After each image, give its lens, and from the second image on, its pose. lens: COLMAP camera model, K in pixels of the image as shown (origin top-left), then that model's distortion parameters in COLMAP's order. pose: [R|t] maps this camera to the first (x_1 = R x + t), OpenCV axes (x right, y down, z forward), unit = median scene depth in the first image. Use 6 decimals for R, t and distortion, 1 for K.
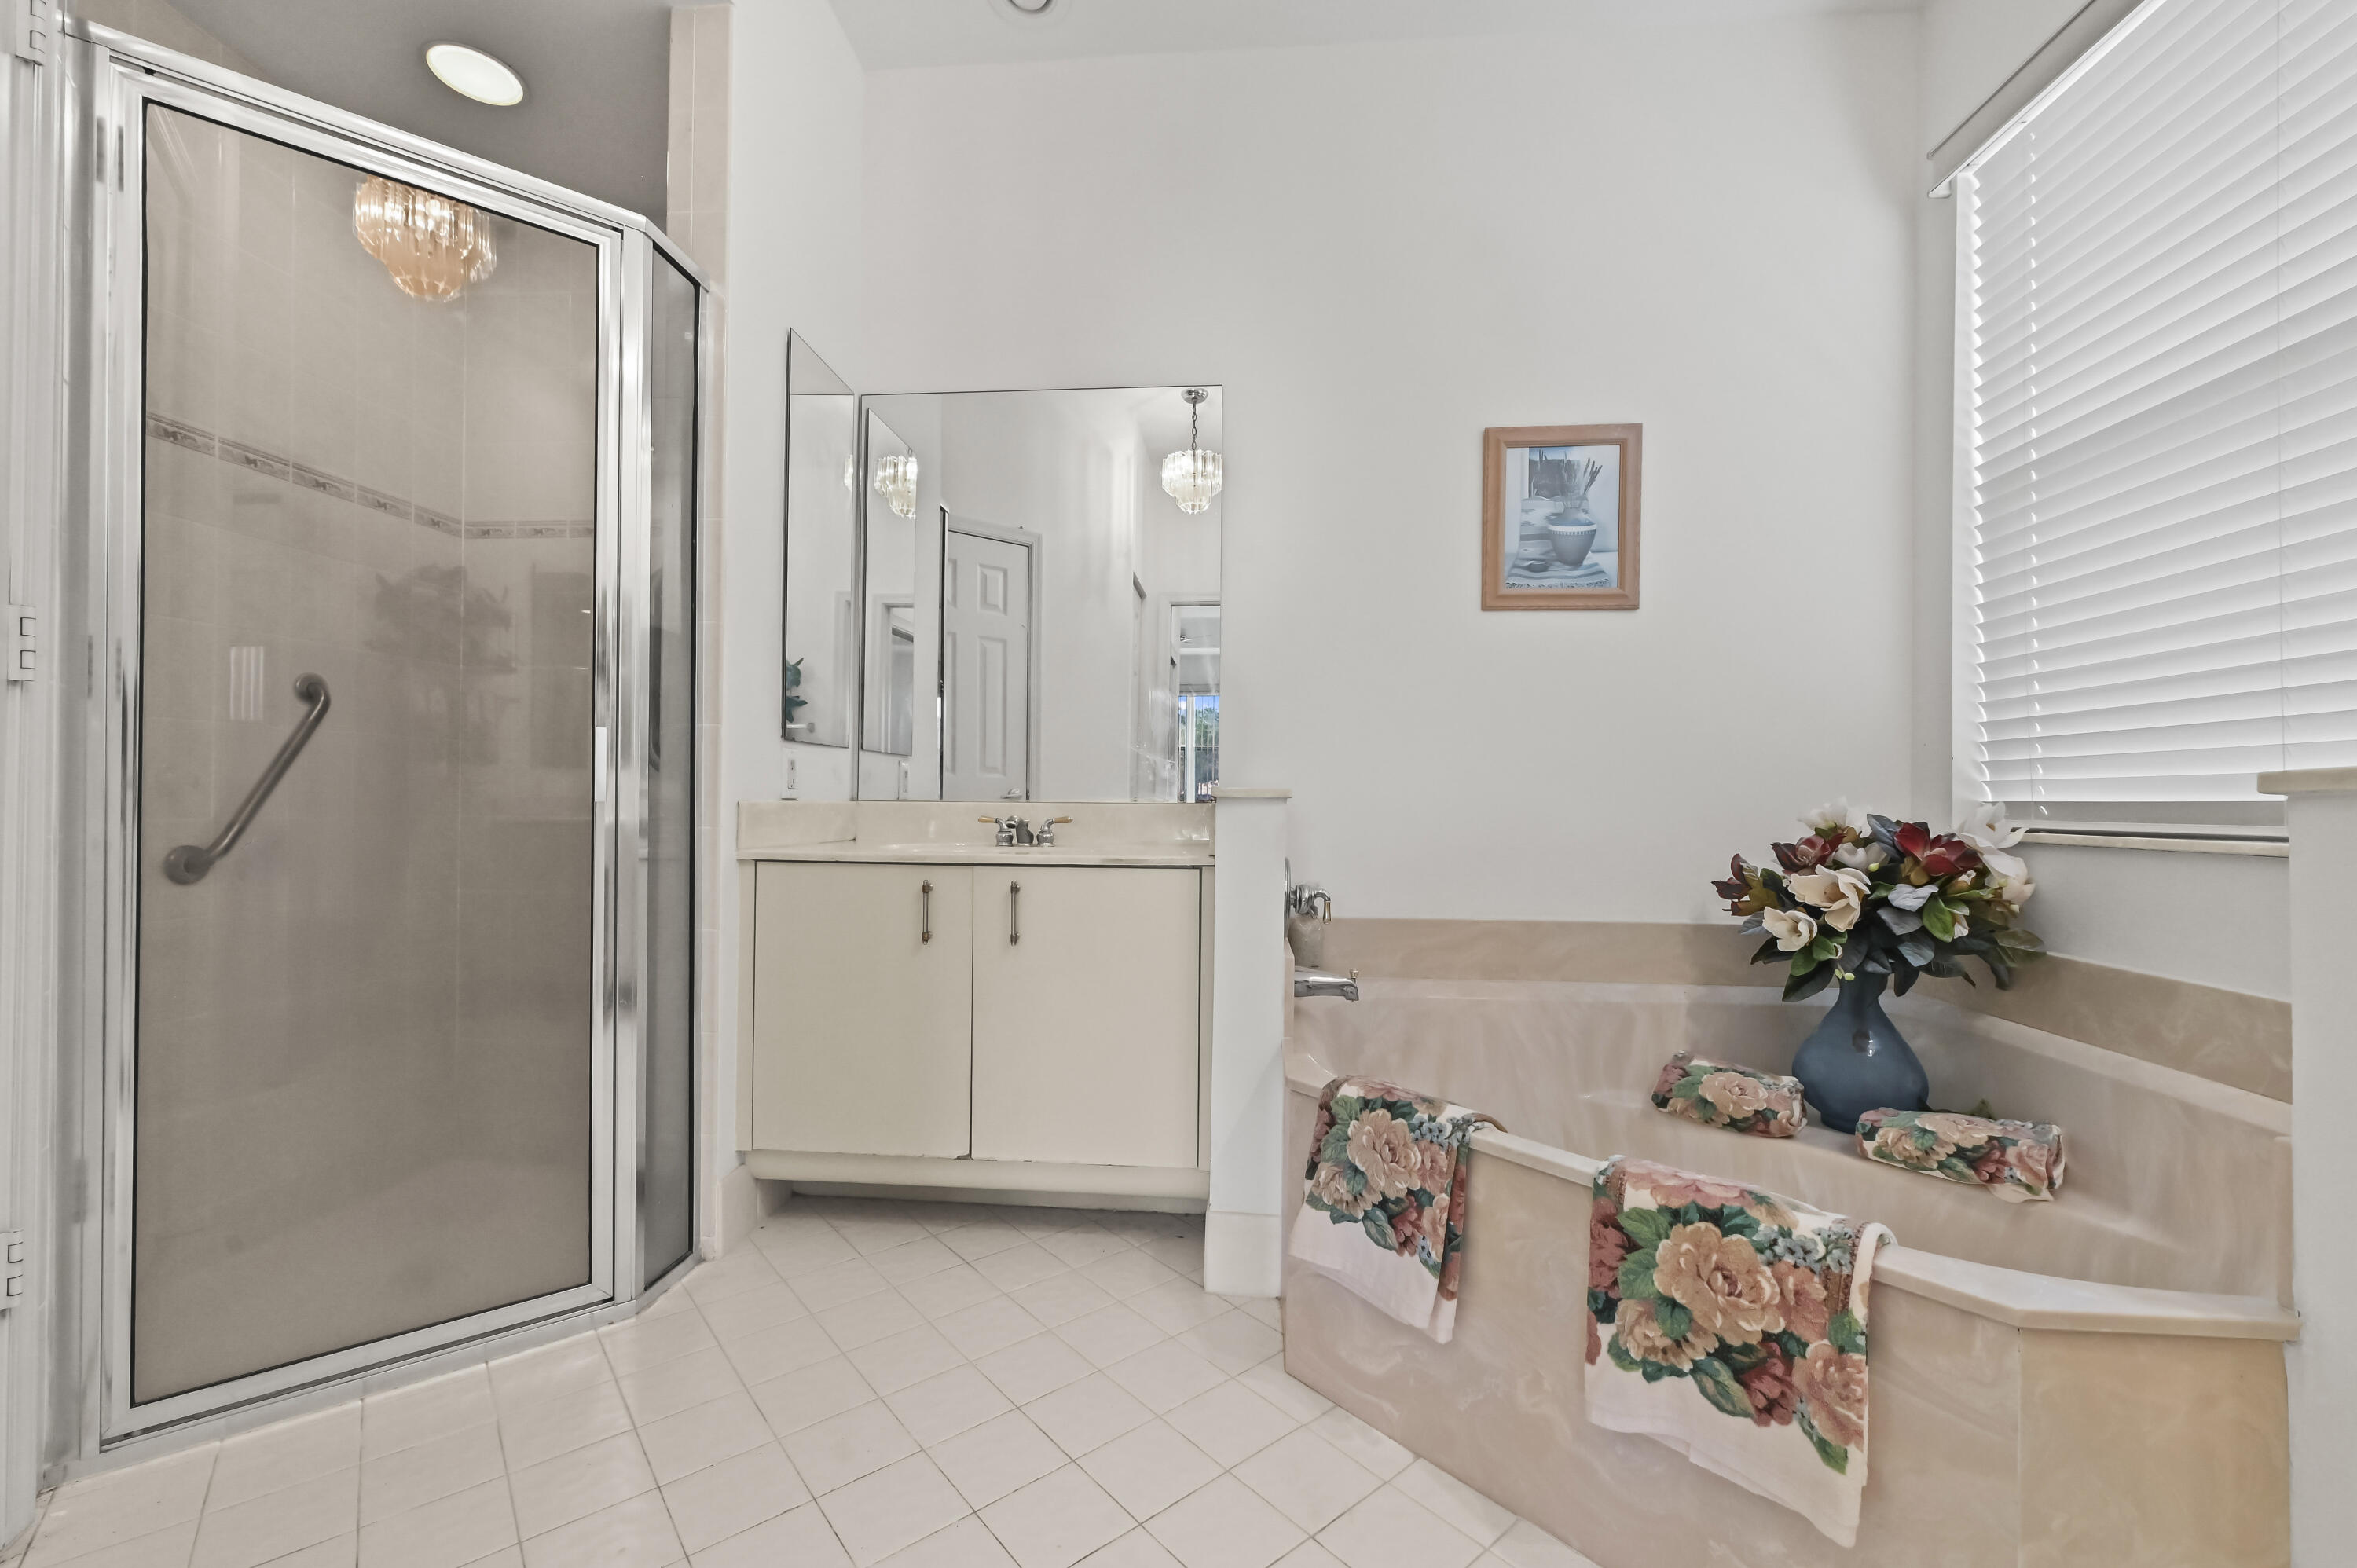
lens RADIAL K [[954.8, 0, 1186.6], [0, 954.8, 786.1], [0, 0, 1]] dist [0.002127, 0.000157]
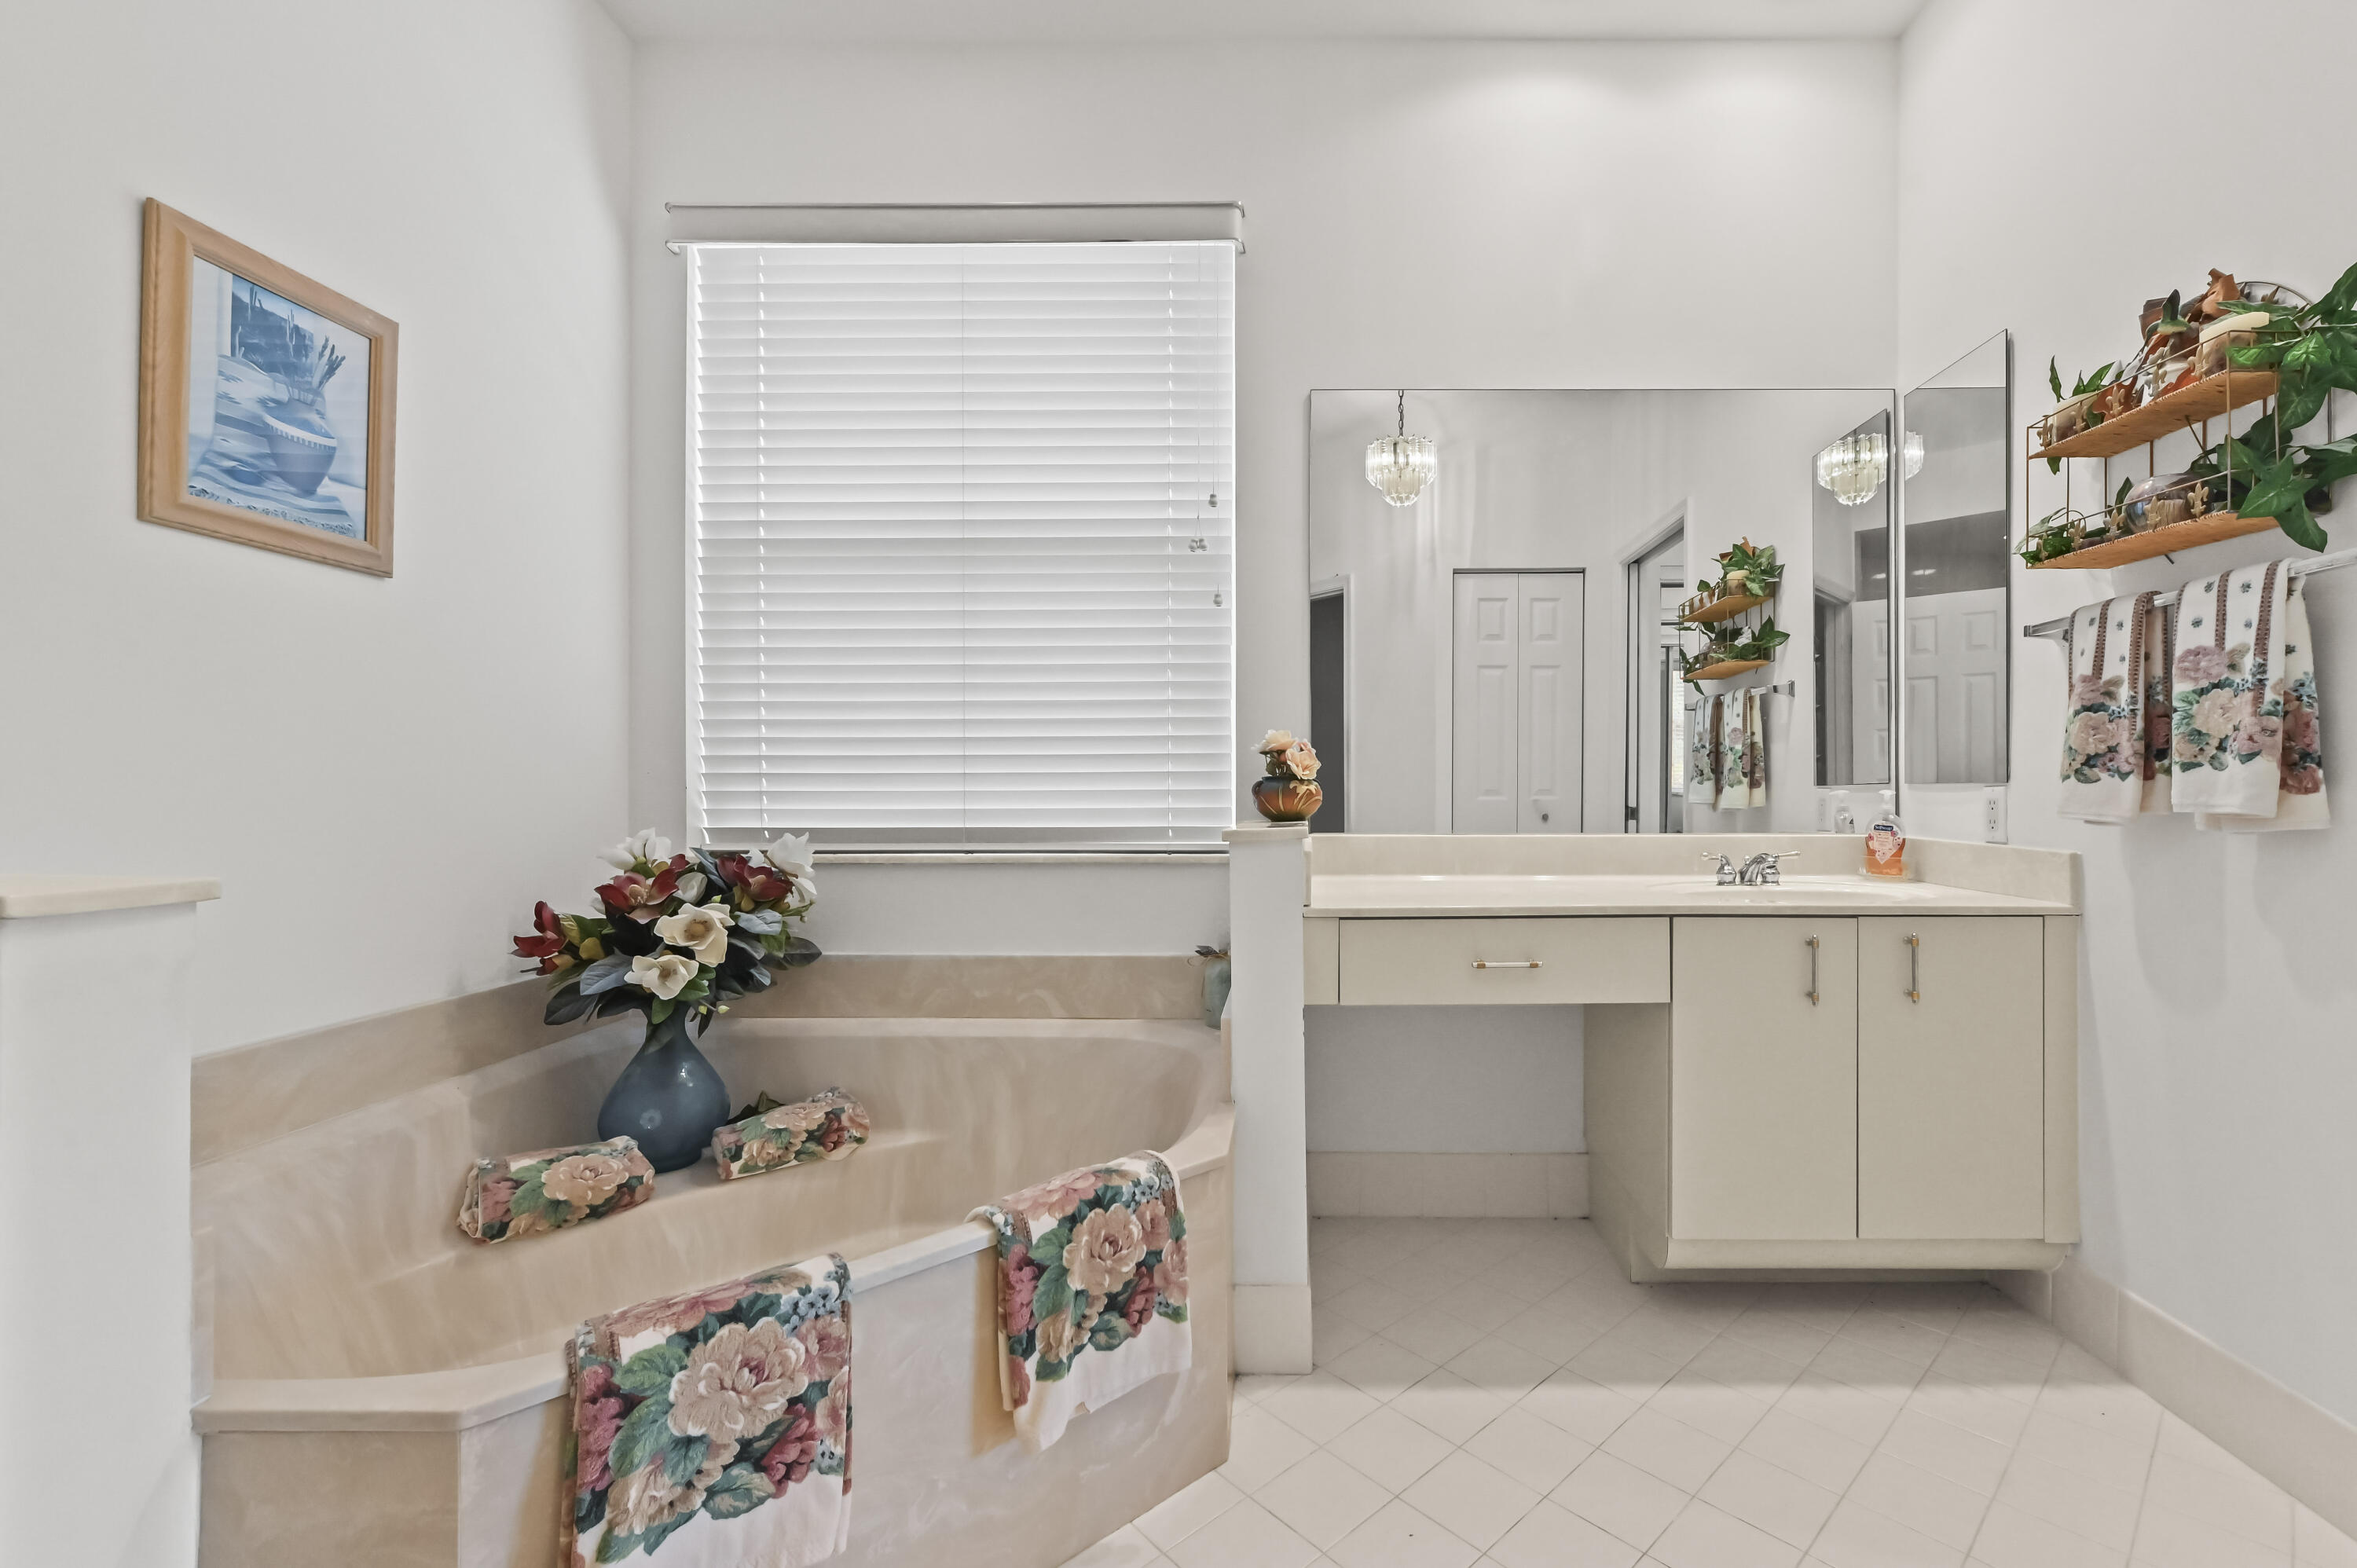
lens RADIAL K [[1077.0, 0, 1214.5], [0, 1077.0, 770.1], [0, 0, 1]] dist [0.002819, -0.000758]
pose [[-0.078087, 0.001351, 0.996946, -0.458384], [-0.015266, 0.999880, -0.002551, -0.057108], [-0.996830, -0.015418, -0.078057, 0.522674]]
